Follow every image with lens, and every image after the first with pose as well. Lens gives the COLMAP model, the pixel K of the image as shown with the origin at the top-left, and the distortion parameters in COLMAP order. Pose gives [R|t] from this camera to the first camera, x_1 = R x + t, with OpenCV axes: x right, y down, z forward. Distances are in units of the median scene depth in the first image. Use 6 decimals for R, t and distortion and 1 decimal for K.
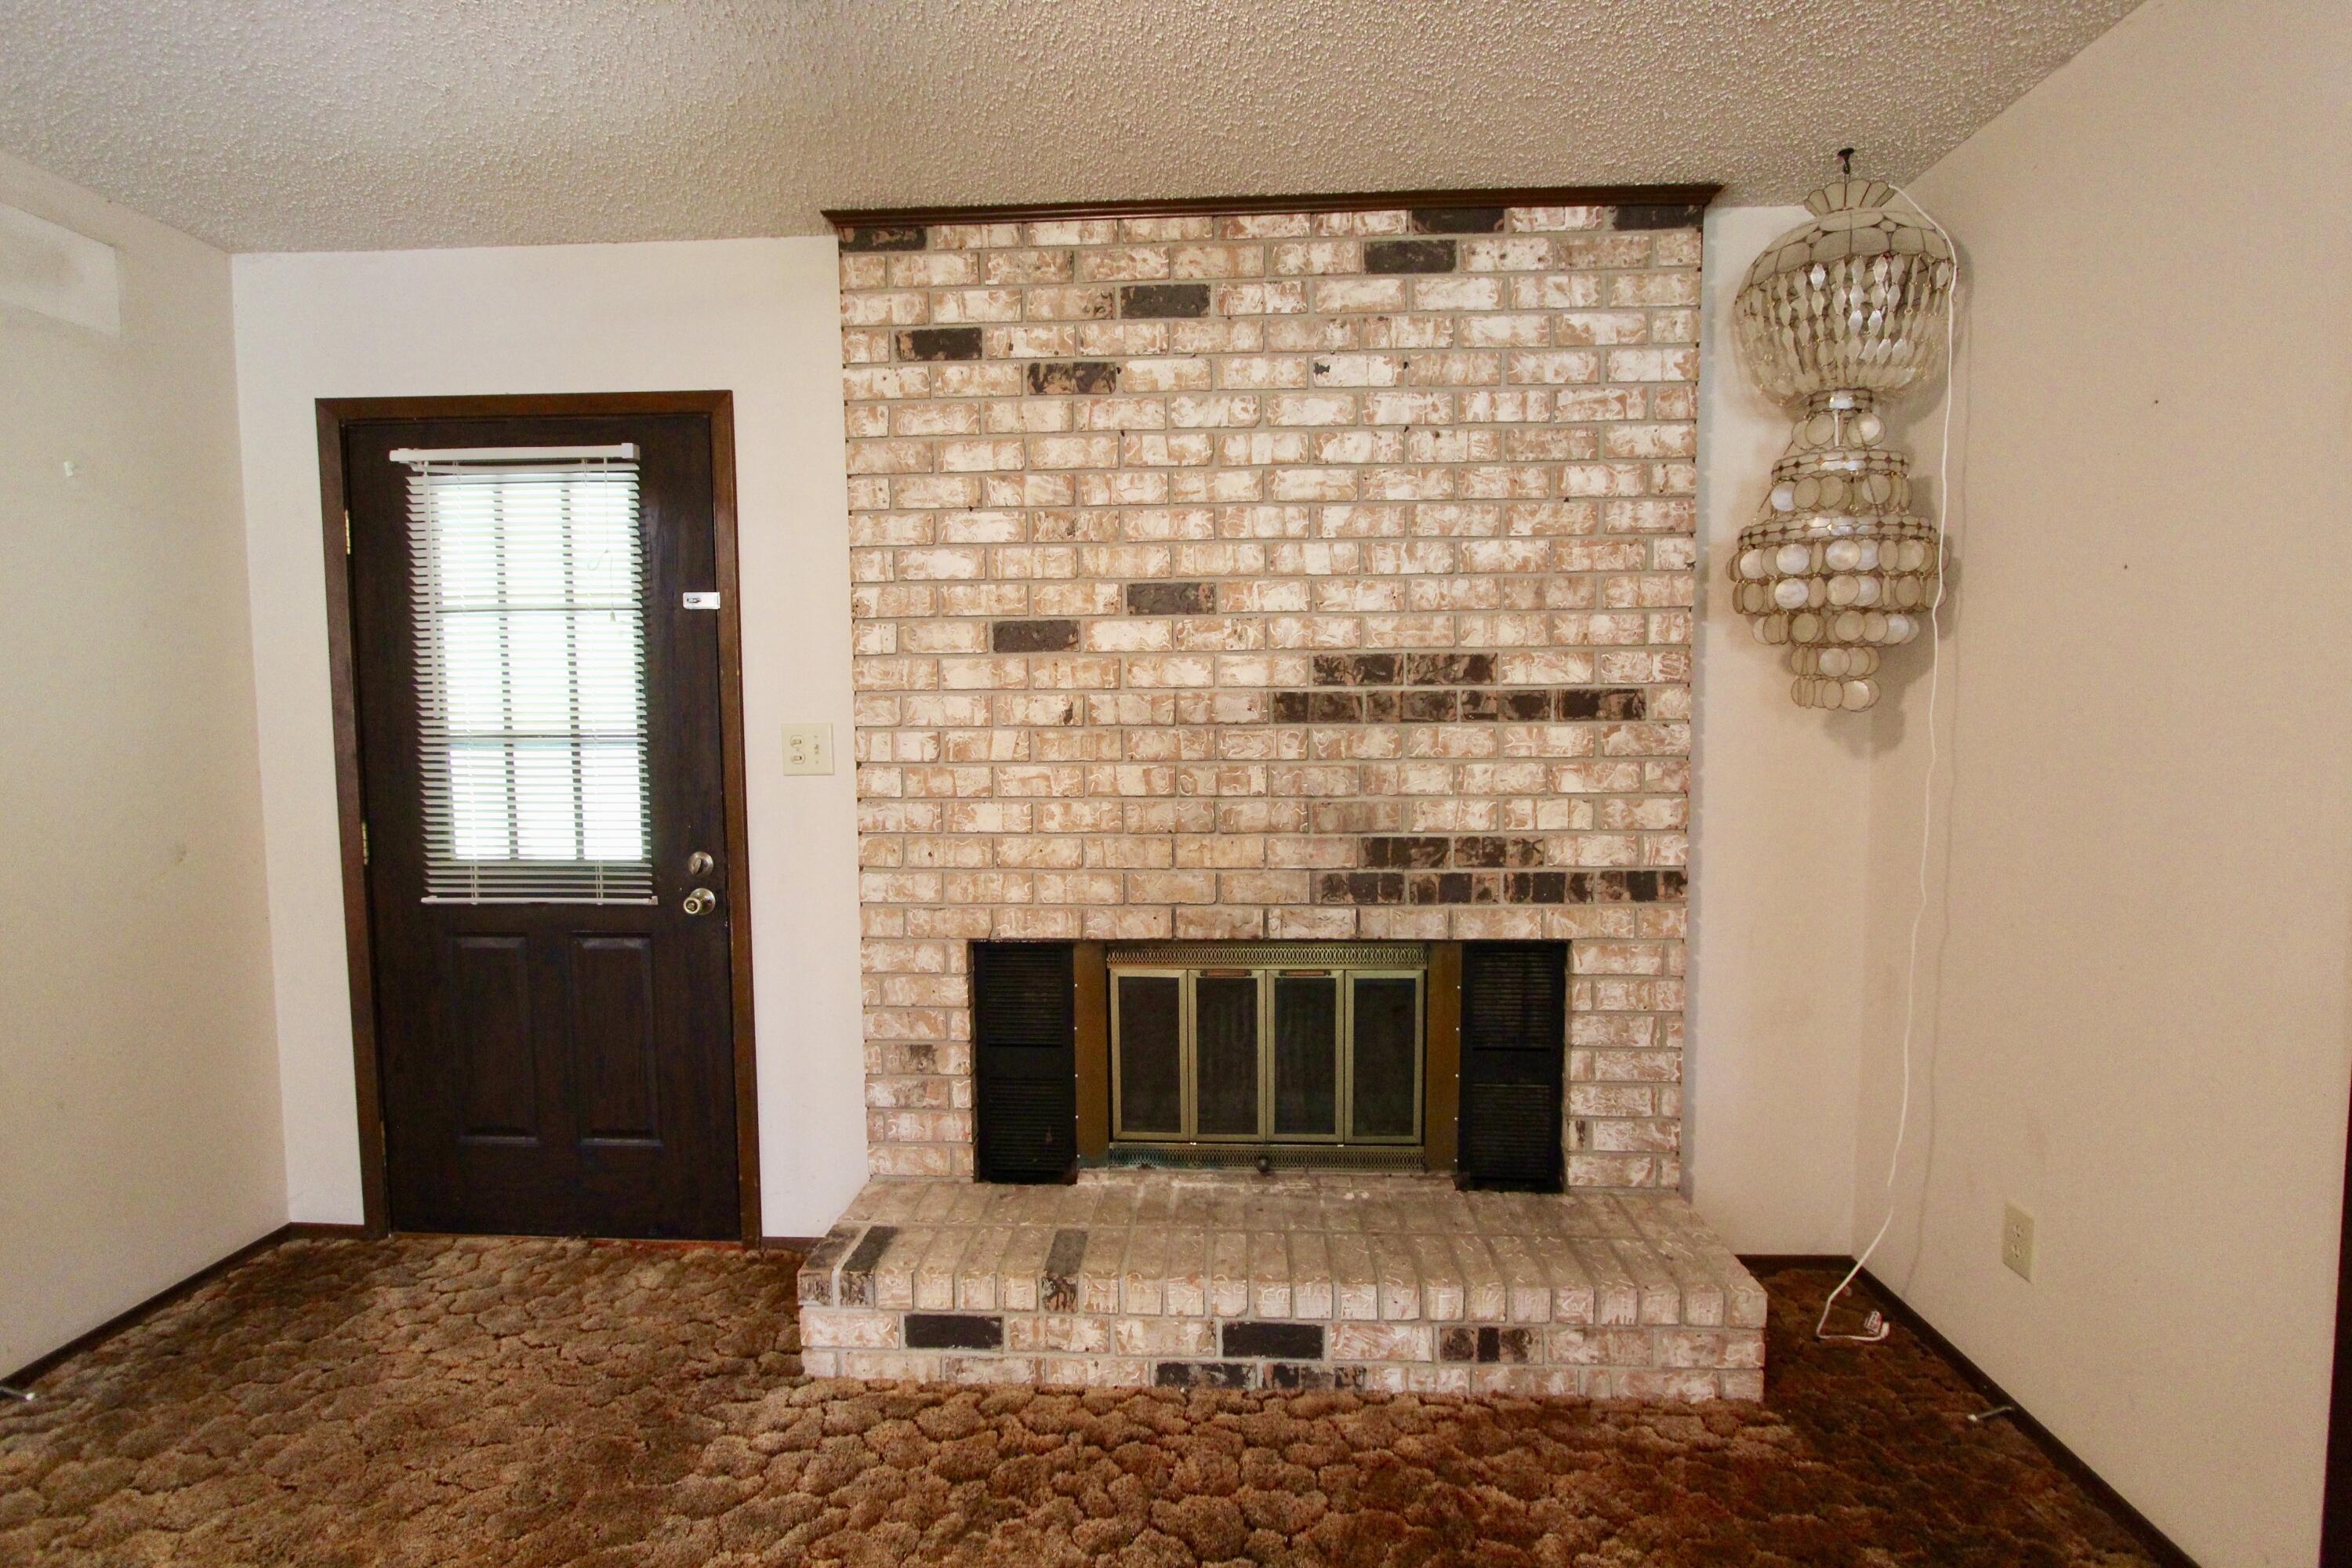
lens RADIAL K [[1093.4, 0, 1176.0], [0, 1093.4, 784.0], [0, 0, 1]] dist [-0.015610, 0.000358]
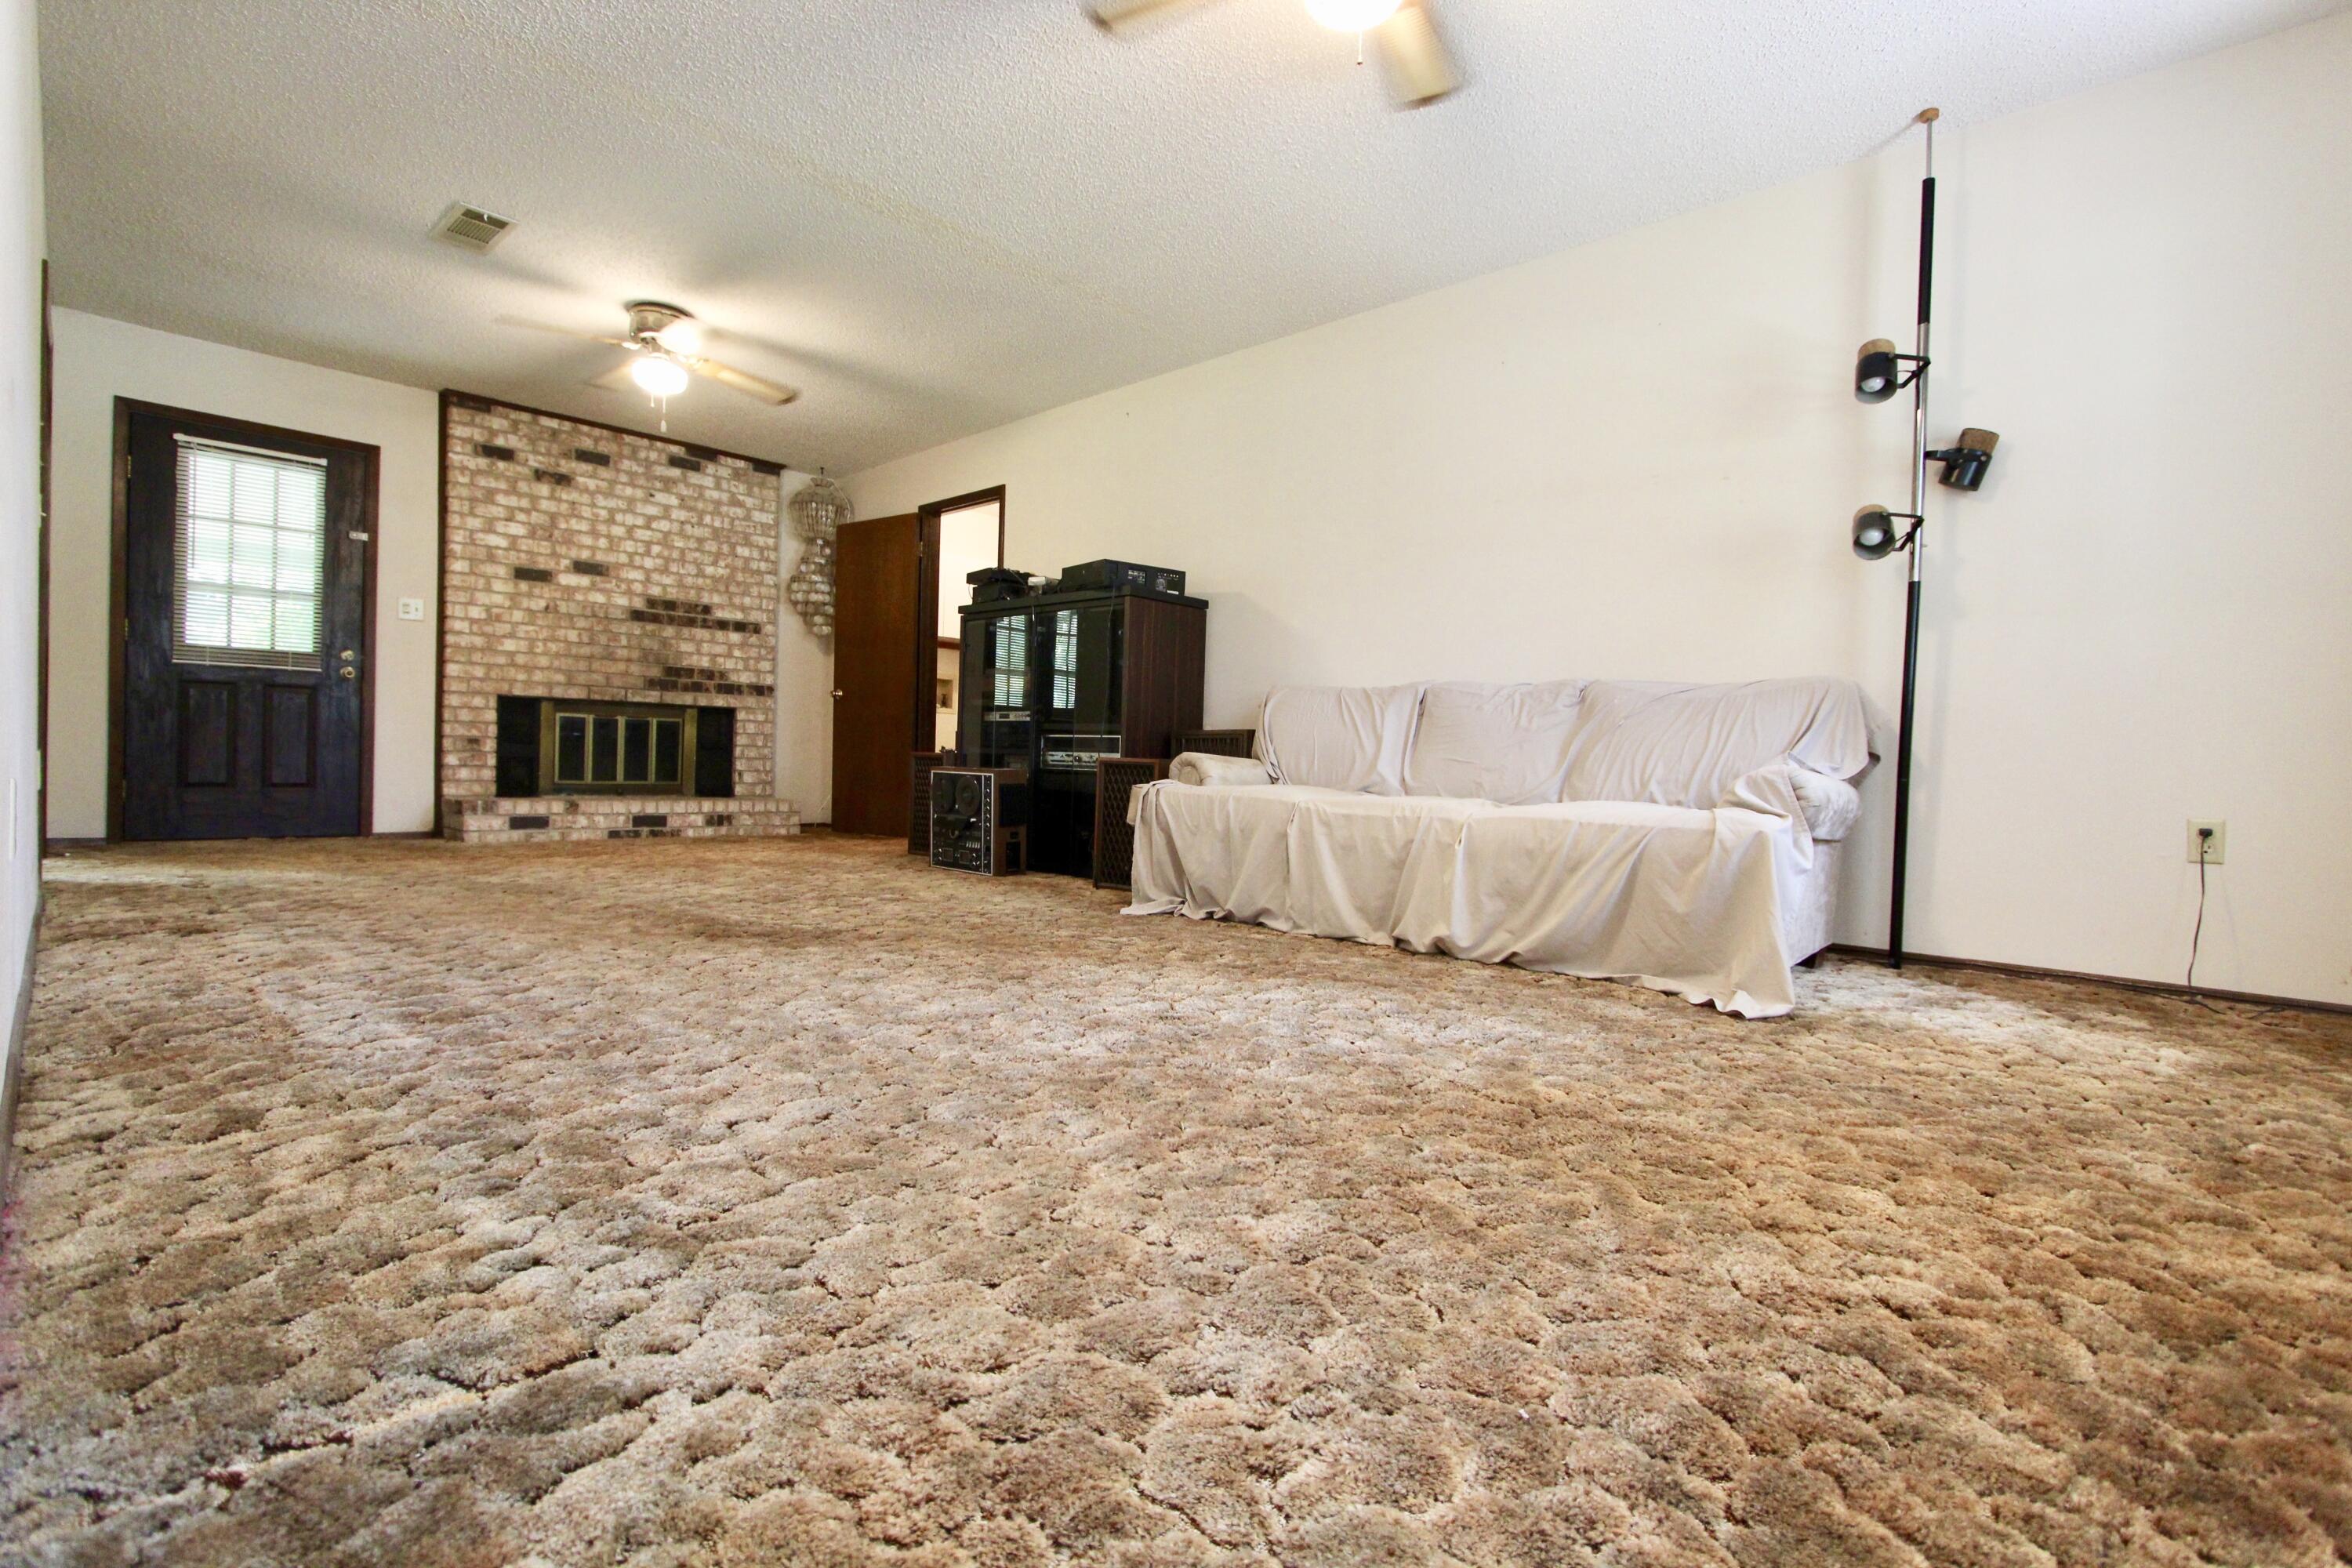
lens RADIAL K [[1093.4, 0, 1176.0], [0, 1093.4, 784.0], [0, 0, 1]] dist [-0.015610, 0.000358]
pose [[0.655515, 0.012374, 0.755080, -1.062014], [0.013521, 0.999513, -0.028118, 0.445138], [-0.755061, 0.028641, 0.655029, -1.780720]]
